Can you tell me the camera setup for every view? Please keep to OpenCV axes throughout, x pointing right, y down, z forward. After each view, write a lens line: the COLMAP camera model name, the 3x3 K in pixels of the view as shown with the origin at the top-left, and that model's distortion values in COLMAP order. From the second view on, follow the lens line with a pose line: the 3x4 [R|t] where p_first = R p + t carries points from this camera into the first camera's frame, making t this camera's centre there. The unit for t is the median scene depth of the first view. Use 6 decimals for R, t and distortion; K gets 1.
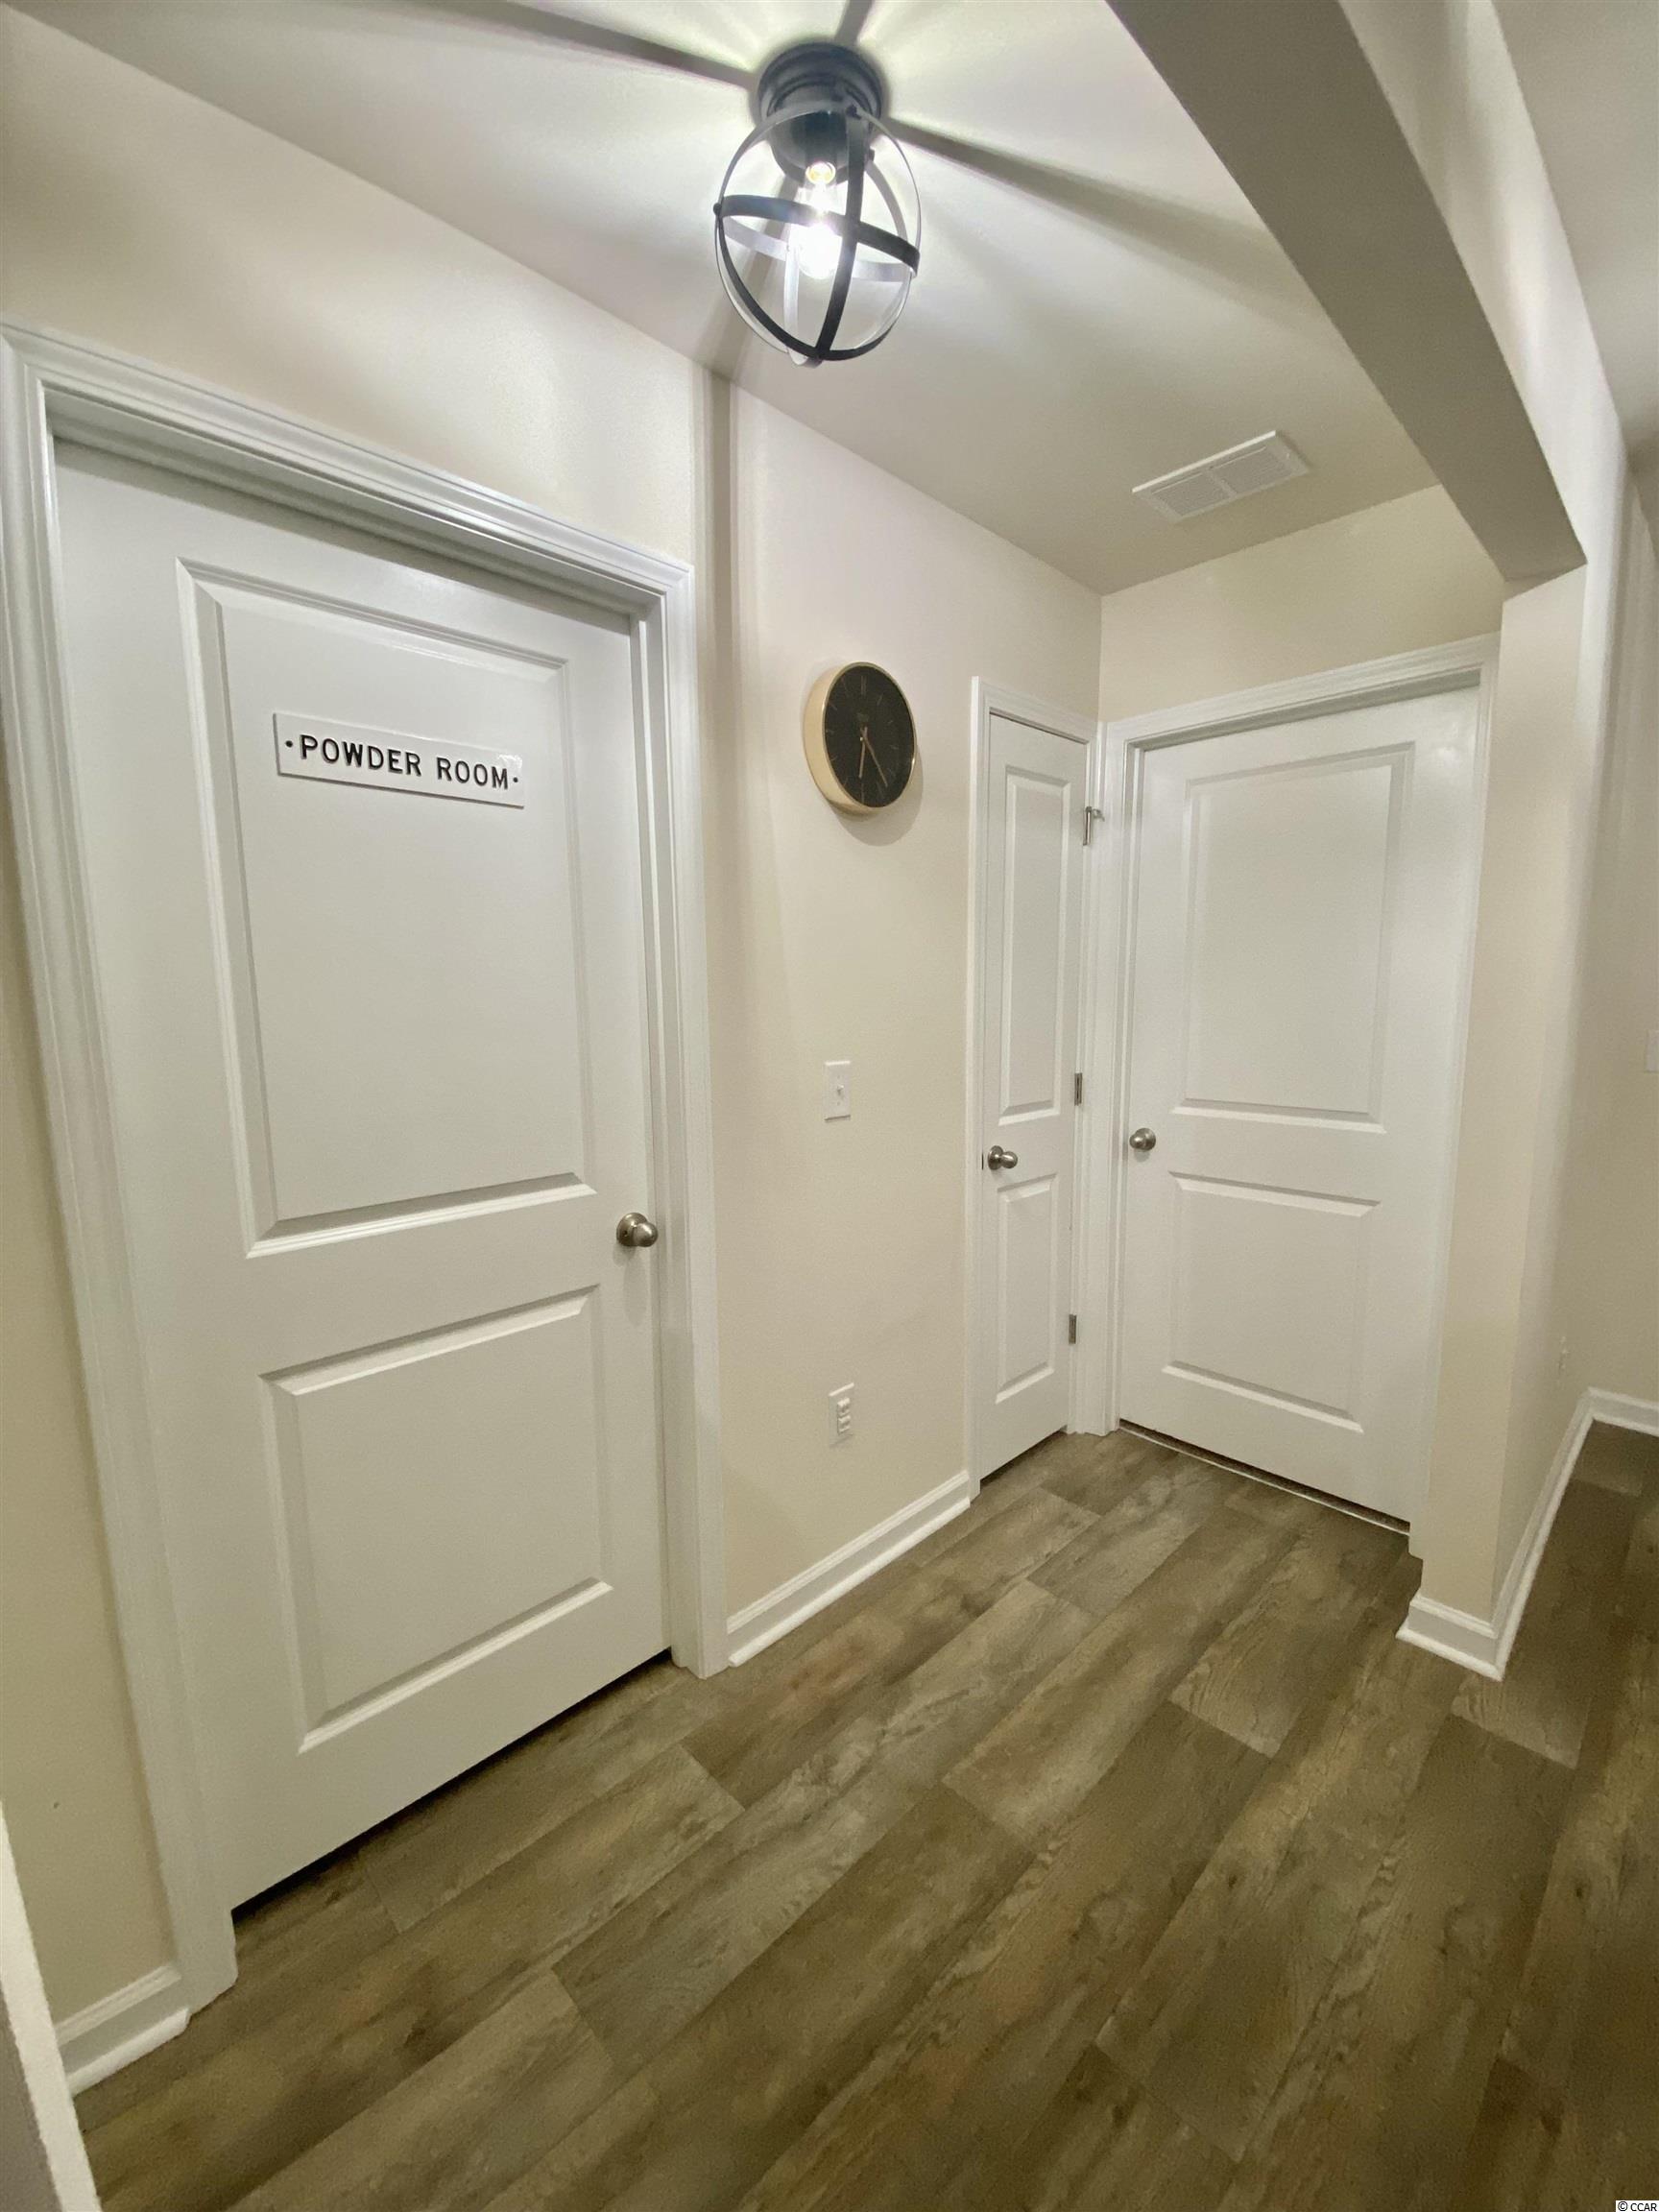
lens RADIAL K [[890.8, 0, 840.7], [0, 890.8, 1105.5], [0, 0, 1]] dist [0.015140, -0.017985]
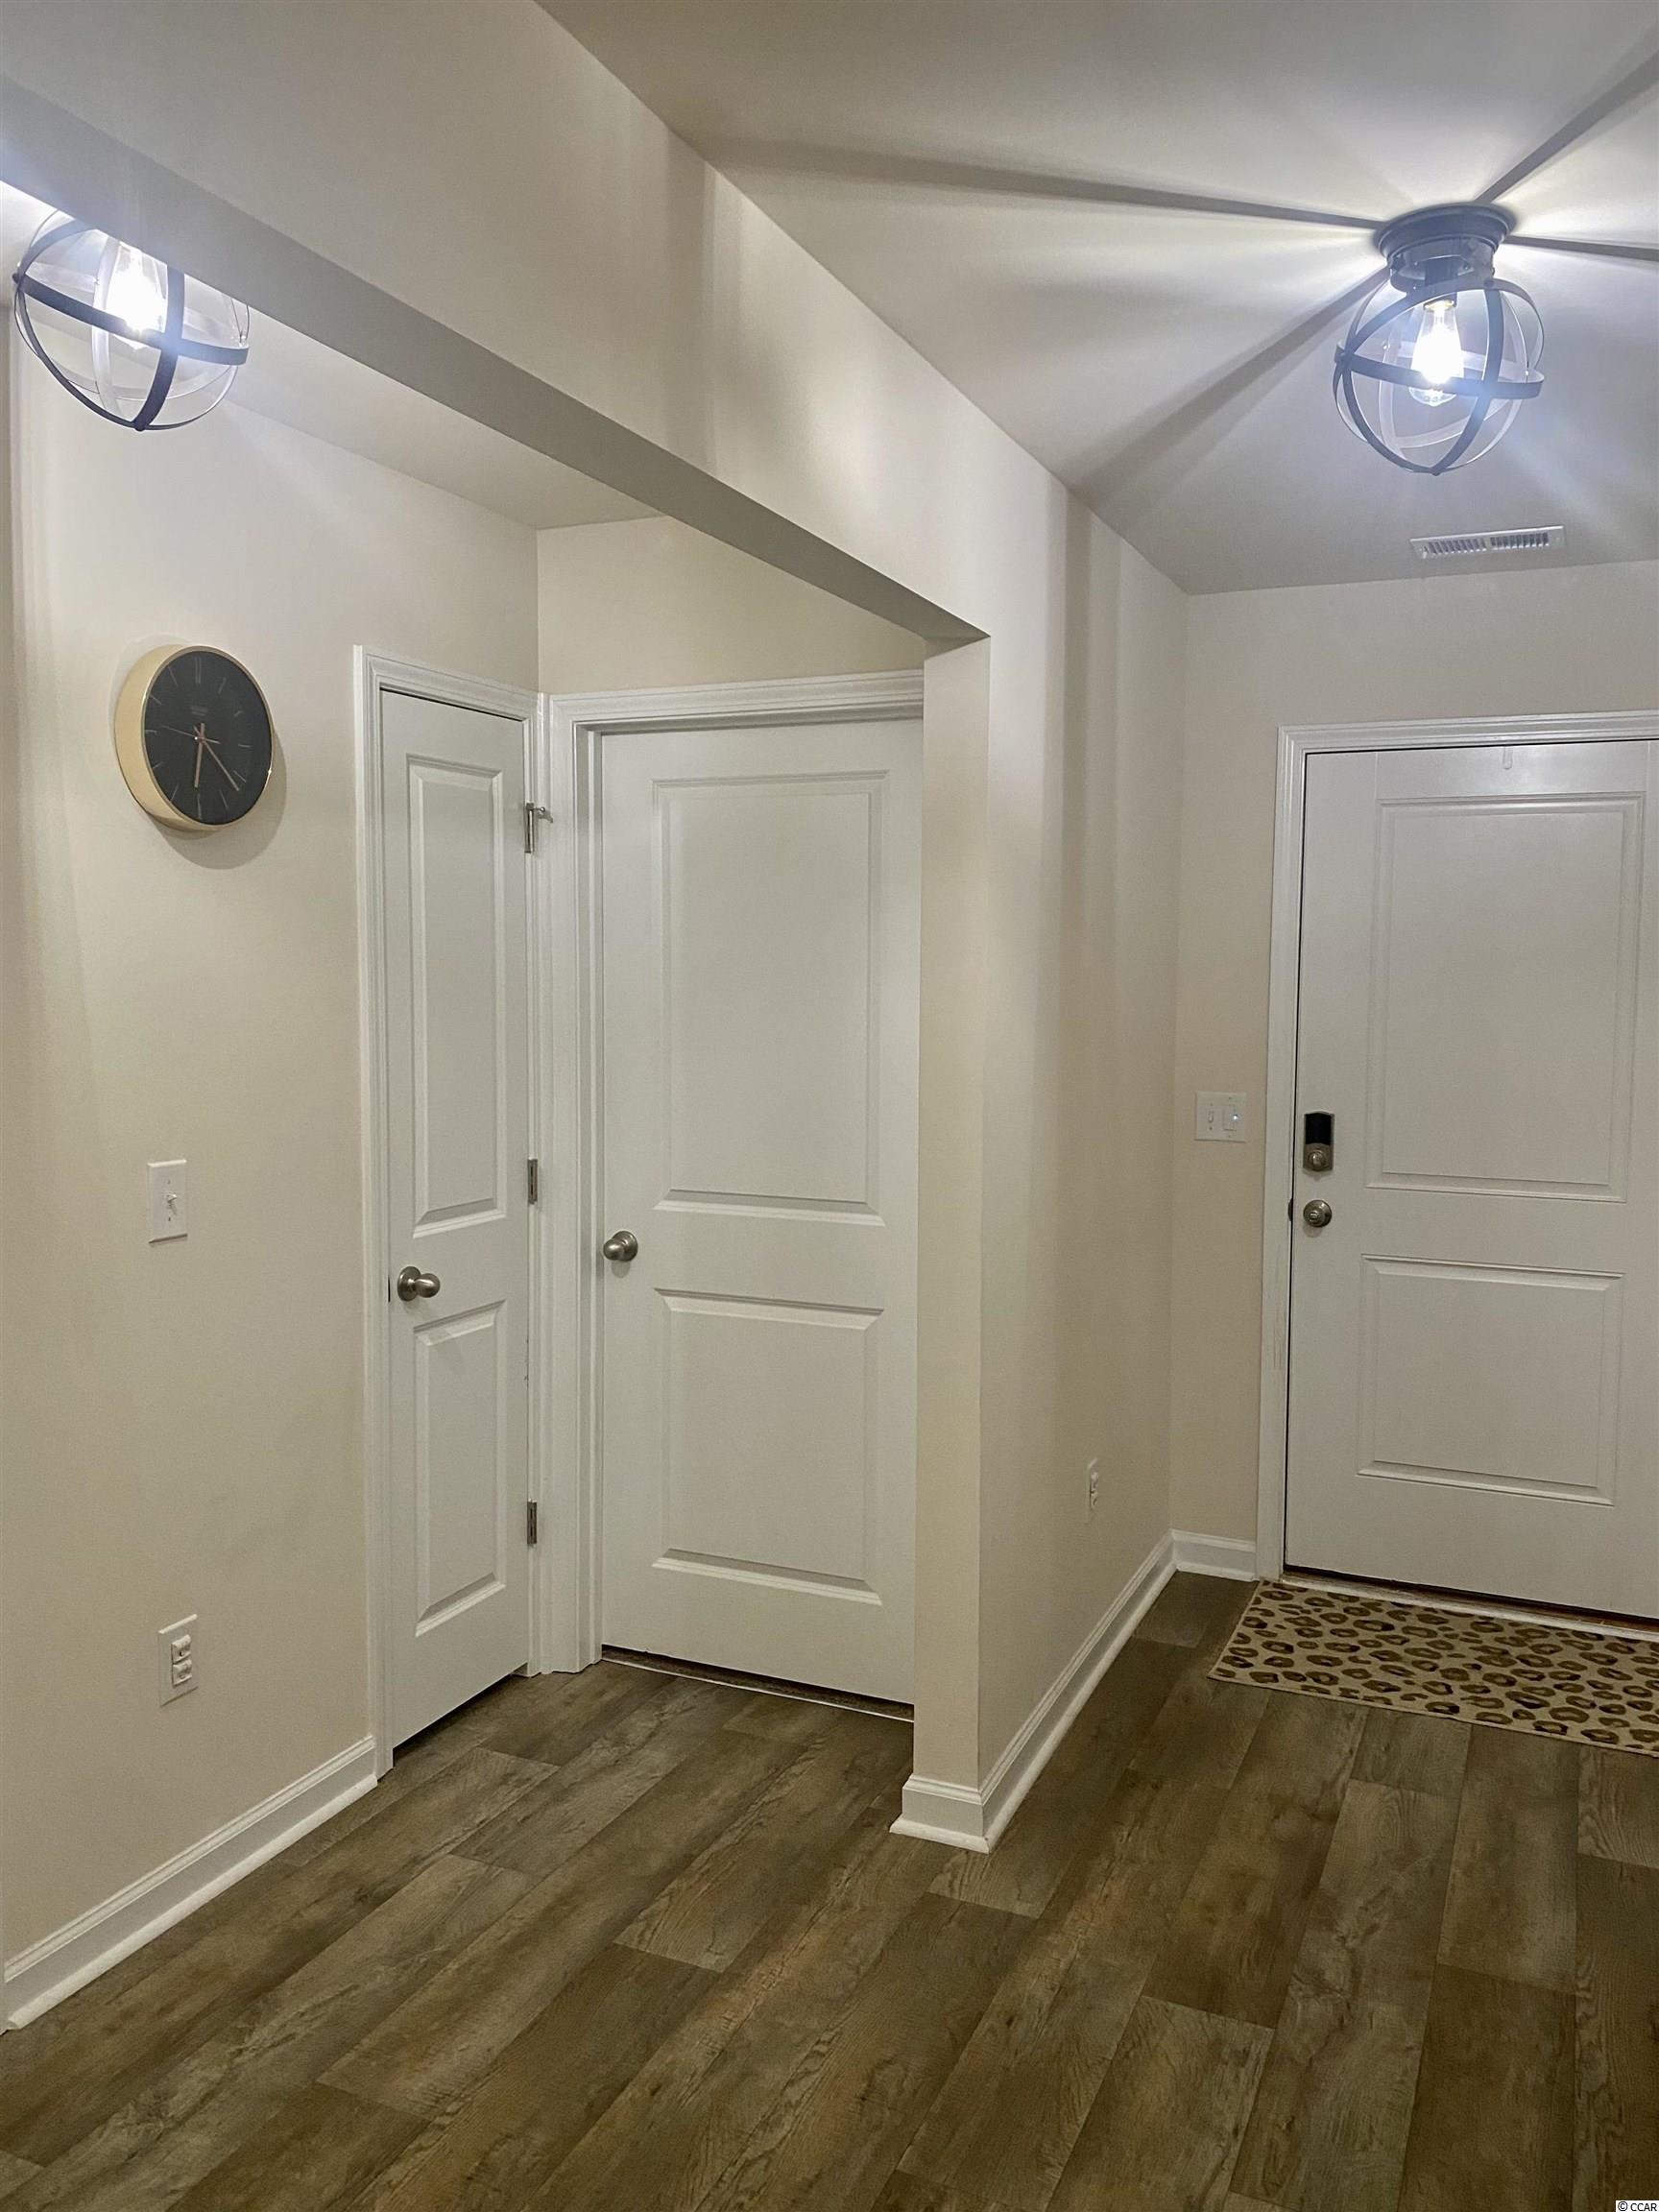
lens RADIAL K [[1677.9, 0, 827.3], [0, 1677.9, 1077.0], [0, 0, 1]] dist [0.036210, -0.031964]
pose [[0.932880, -0.009181, 0.360071, 0.003347], [0.033794, 0.997496, -0.062121, -0.017003], [-0.358599, 0.070120, 0.930854, -0.573251]]
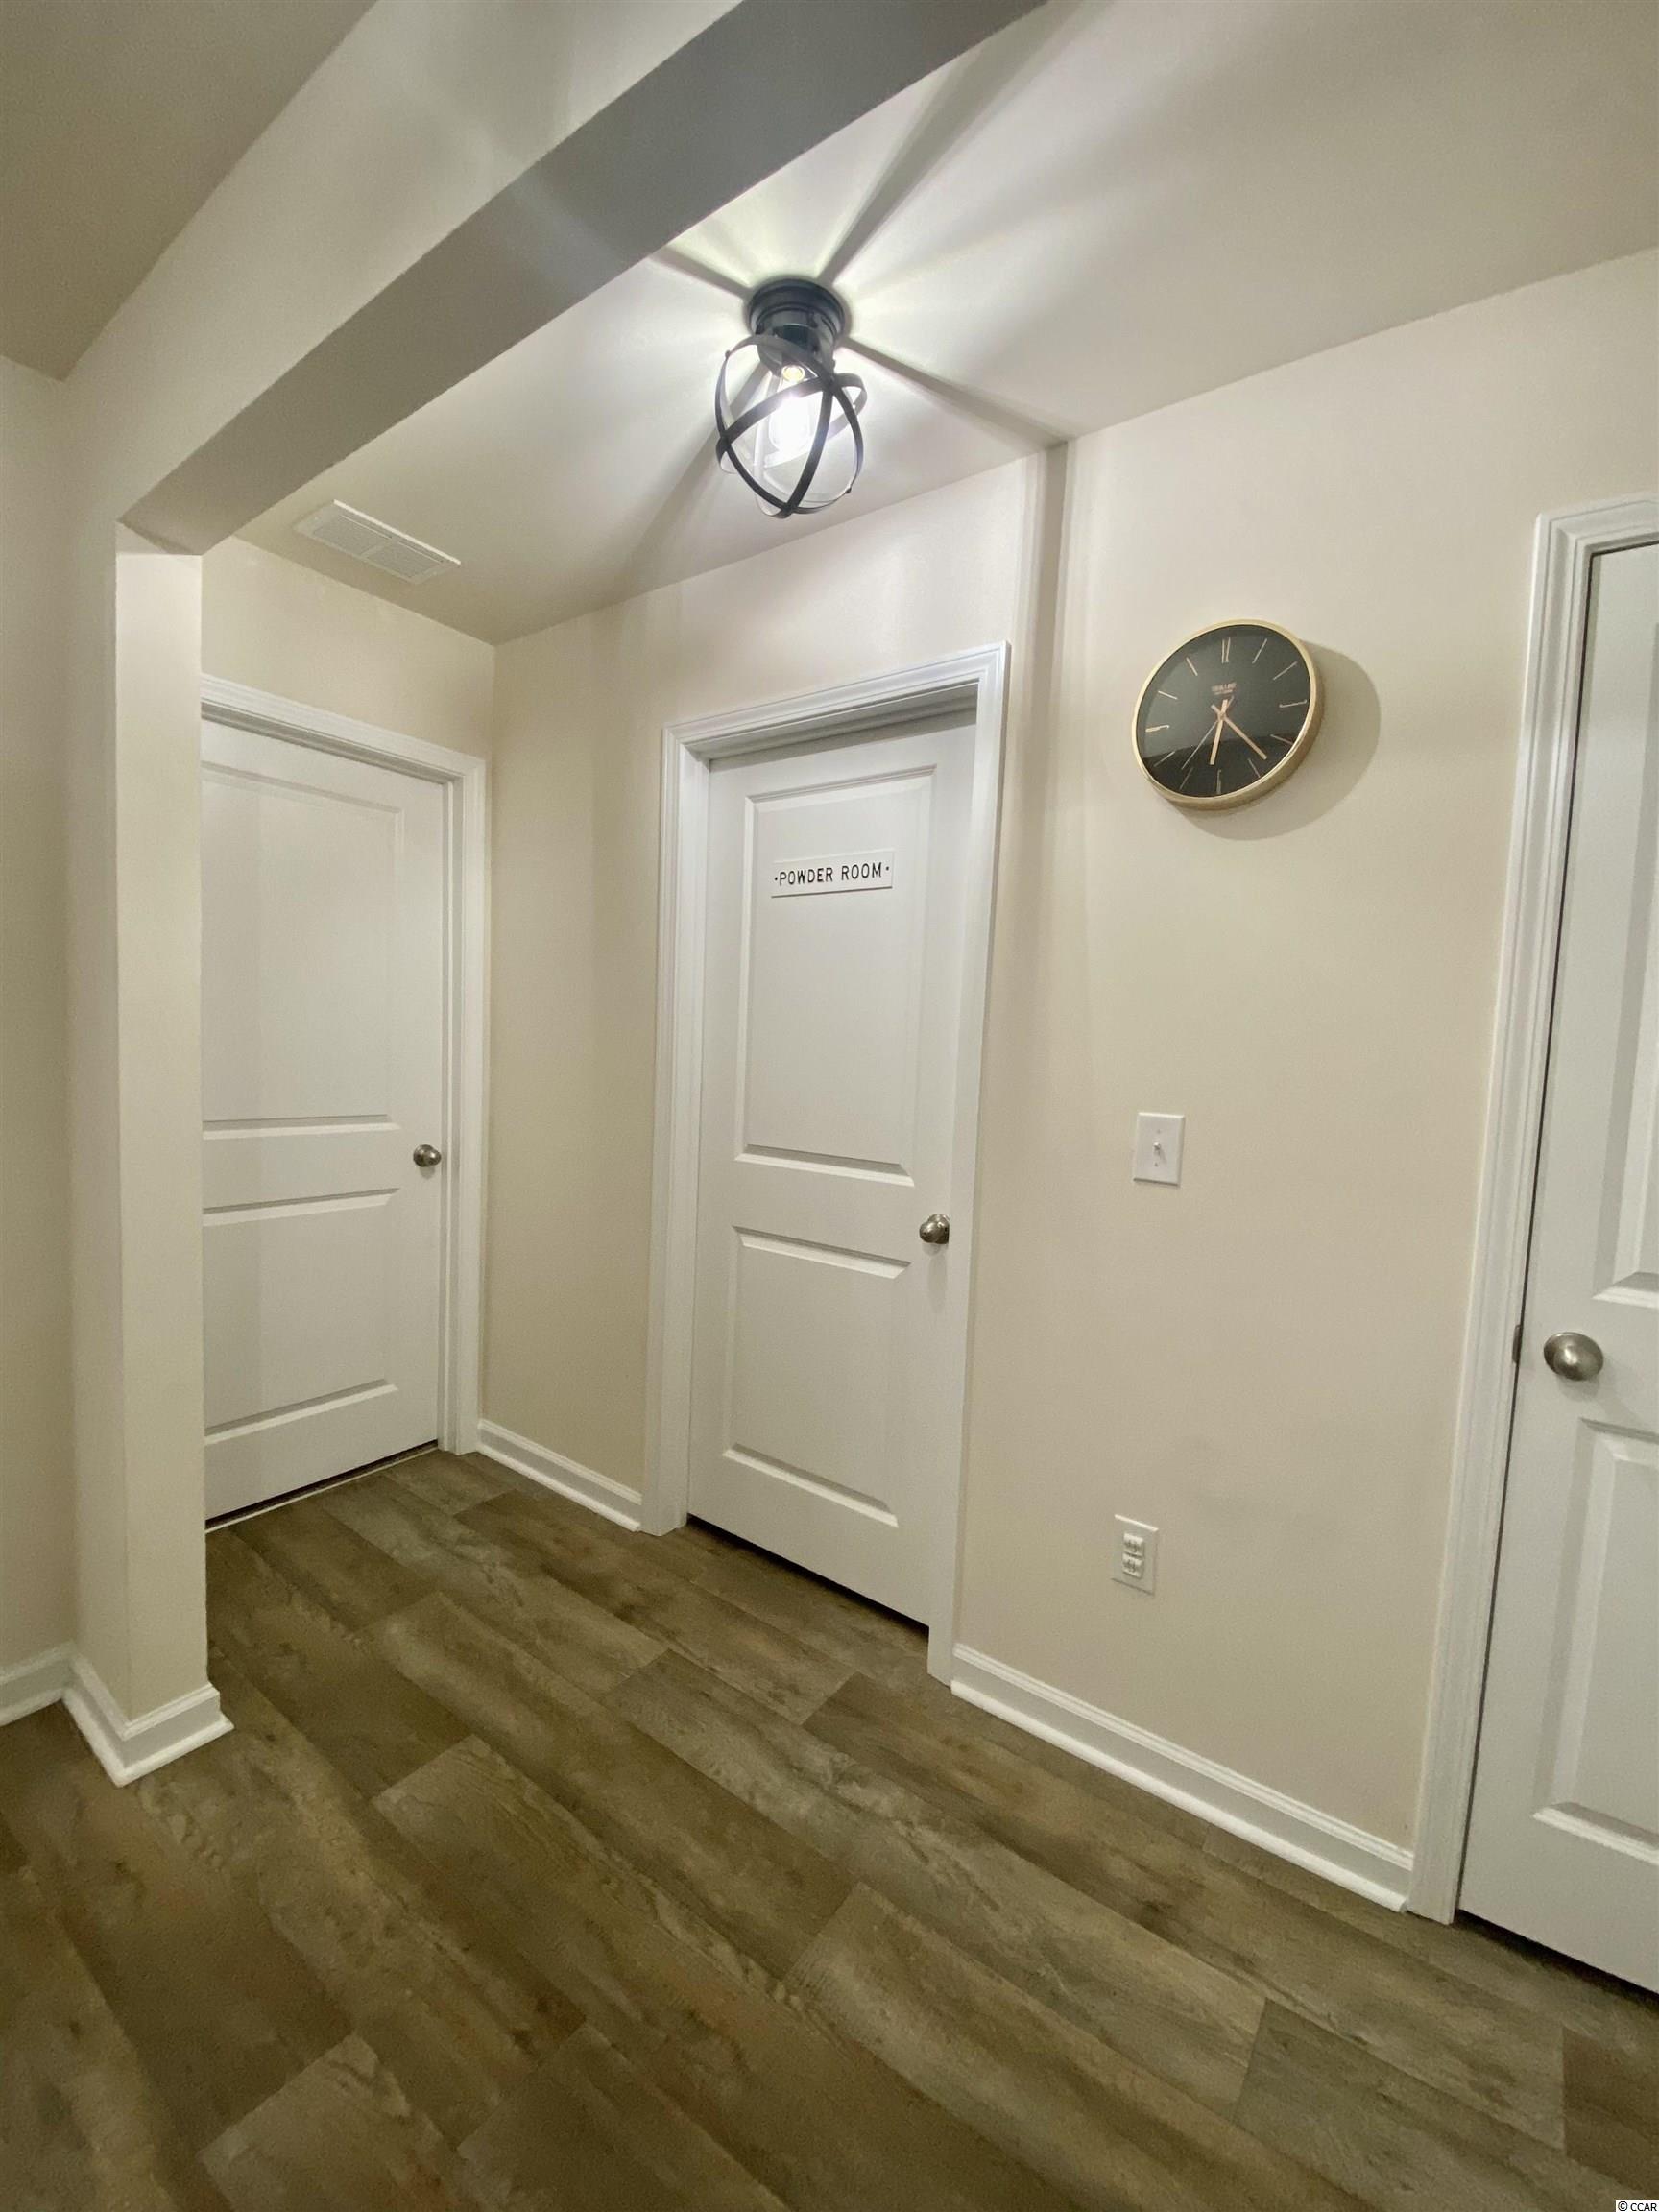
lens RADIAL K [[890.8, 0, 840.7], [0, 890.8, 1105.5], [0, 0, 1]] dist [0.015140, -0.017985]
pose [[0.173713, 0.081386, -0.981428, 0.869852], [-0.177681, 0.982814, 0.050051, -0.052969], [0.968635, 0.165687, 0.185189, 0.640390]]
